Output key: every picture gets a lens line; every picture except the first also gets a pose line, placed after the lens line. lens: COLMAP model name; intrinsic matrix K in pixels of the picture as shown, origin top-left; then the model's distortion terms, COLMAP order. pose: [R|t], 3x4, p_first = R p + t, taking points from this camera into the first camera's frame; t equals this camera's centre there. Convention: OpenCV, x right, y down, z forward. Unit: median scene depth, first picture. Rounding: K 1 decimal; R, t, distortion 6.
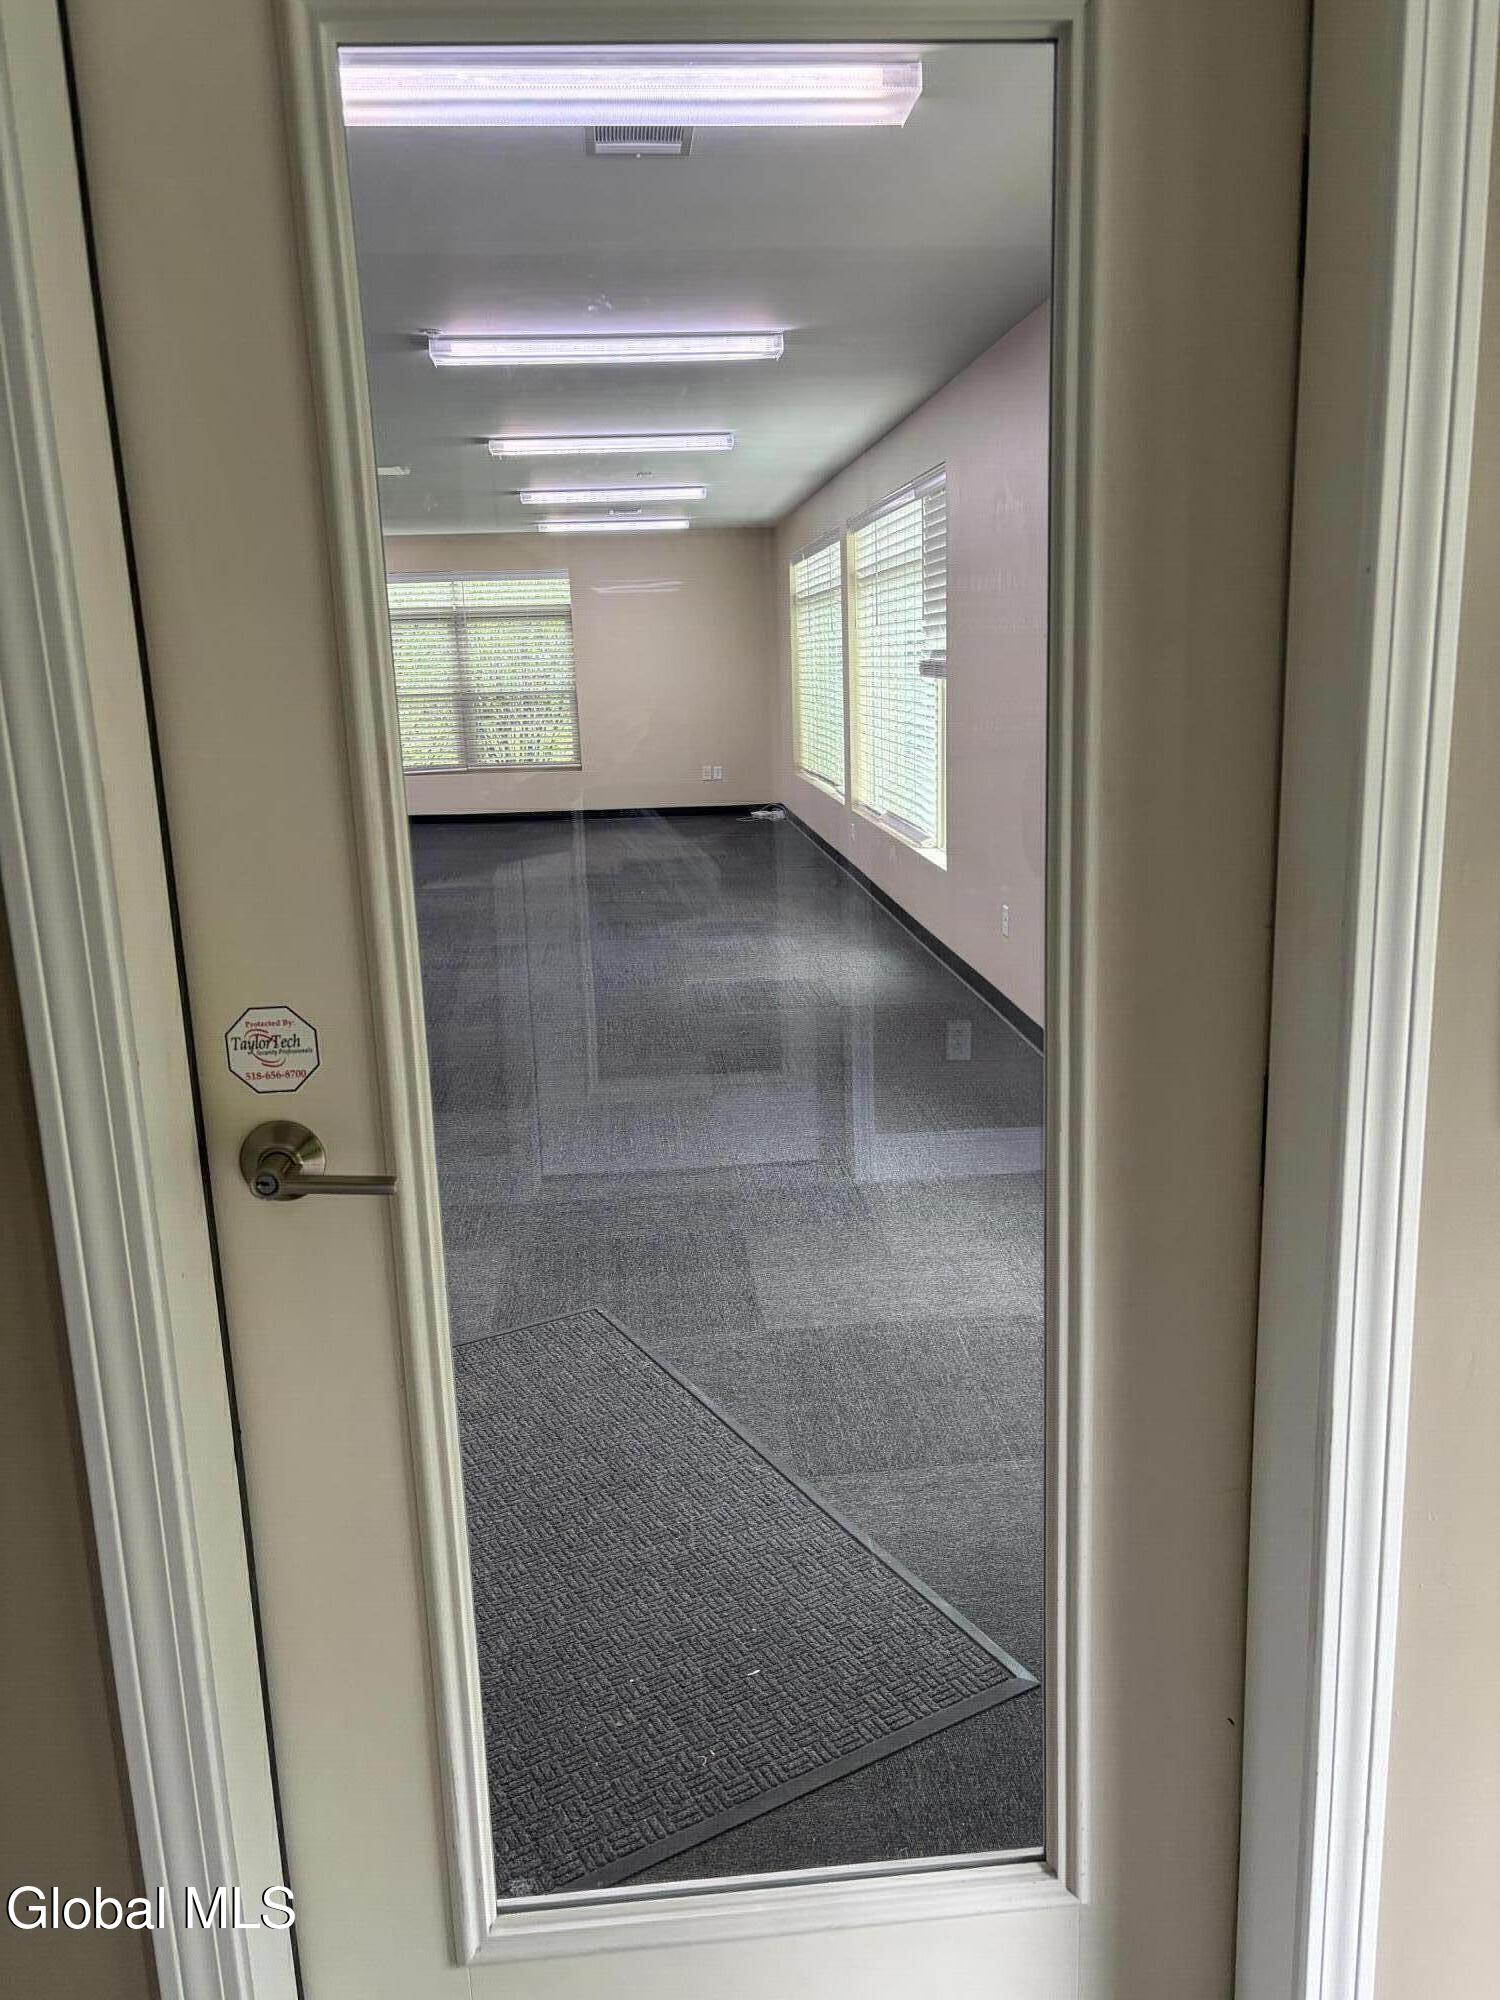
lens RADIAL K [[1497.6, 0, 754.8], [0, 1497.6, 993.2], [0, 0, 1]] dist [0.044122, -0.017246]
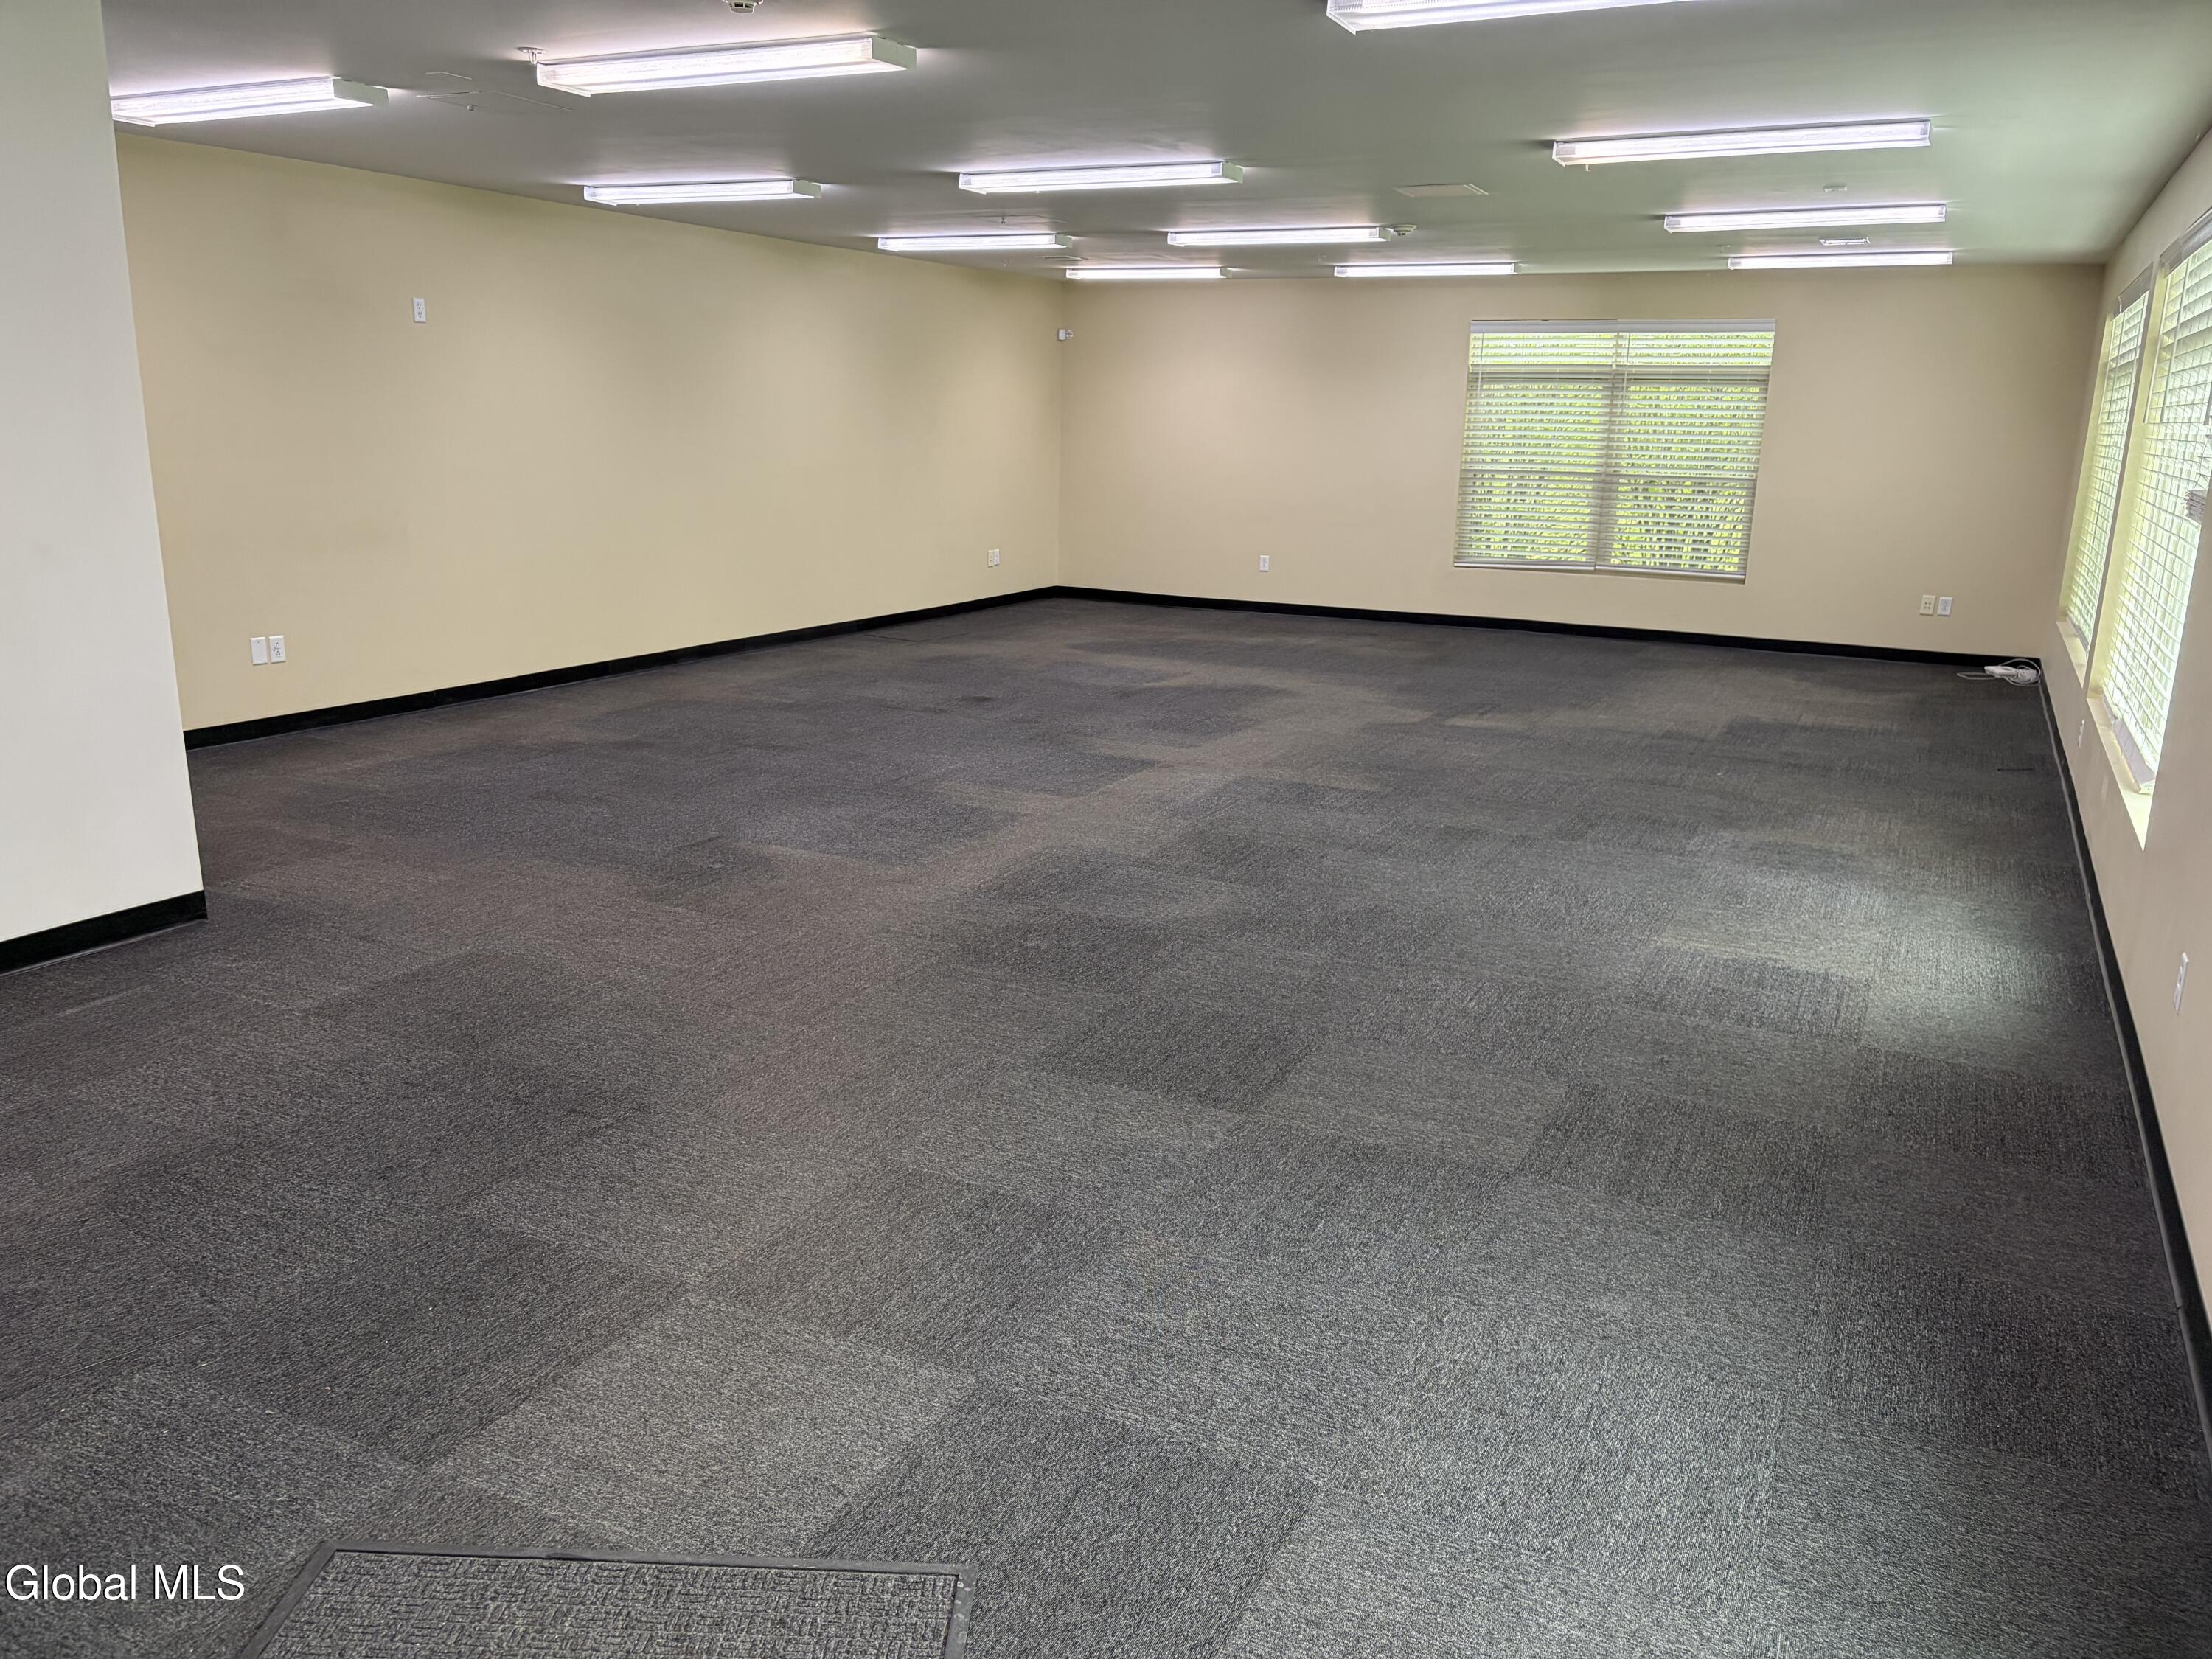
lens RADIAL K [[1656.4, 0, 1102.8], [0, 1656.4, 848.2], [0, 0, 1]] dist [0.044122, -0.017246]
pose [[0.850986, 0.183542, -0.492073, 0.052299], [-0.164507, 0.982950, 0.082141, -0.034580], [0.498759, 0.011048, 0.866670, 0.107156]]
